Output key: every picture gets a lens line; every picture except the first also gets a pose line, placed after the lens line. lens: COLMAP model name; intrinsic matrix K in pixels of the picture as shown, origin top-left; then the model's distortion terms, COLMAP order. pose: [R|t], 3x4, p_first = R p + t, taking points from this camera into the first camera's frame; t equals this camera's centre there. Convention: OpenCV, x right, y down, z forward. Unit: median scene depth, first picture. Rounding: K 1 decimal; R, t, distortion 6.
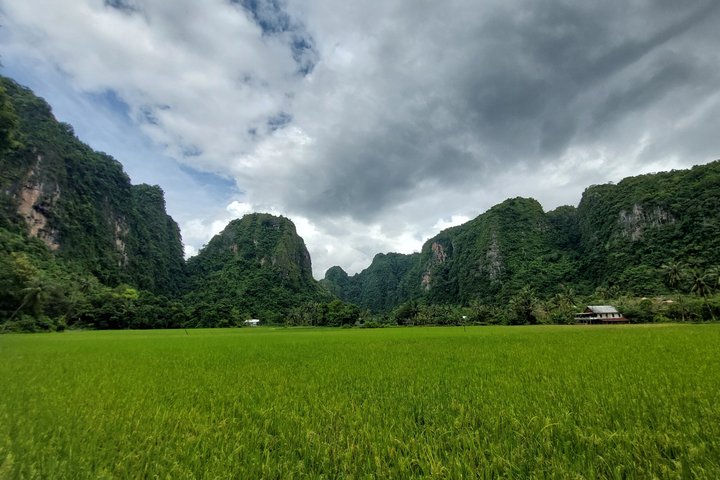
lens RADIAL K [[372.6, 0, 360.0], [0, 372.6, 240.0], [0, 0, 1]] dist [-0.002926, -0.000279]
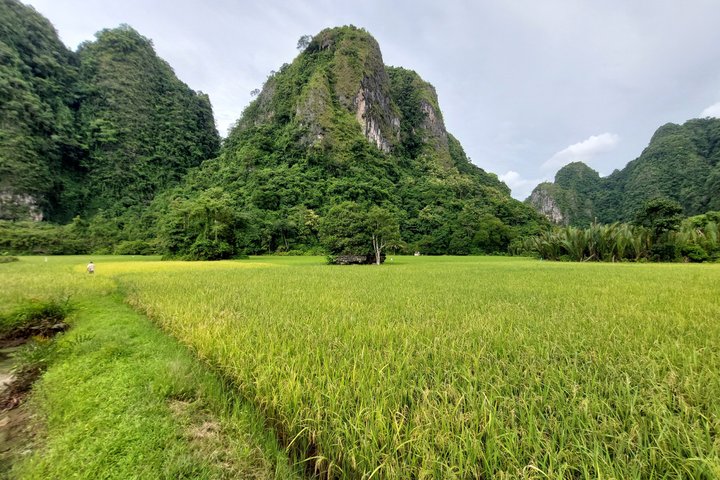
lens RADIAL K [[372.6, 0, 360.0], [0, 372.6, 240.0], [0, 0, 1]] dist [-0.002926, -0.000279]
pose [[0.753434, -0.010168, -0.657445, 0.069760], [0.129937, 0.982465, 0.133714, 0.067372], [0.644557, -0.186171, 0.741544, 0.298296]]
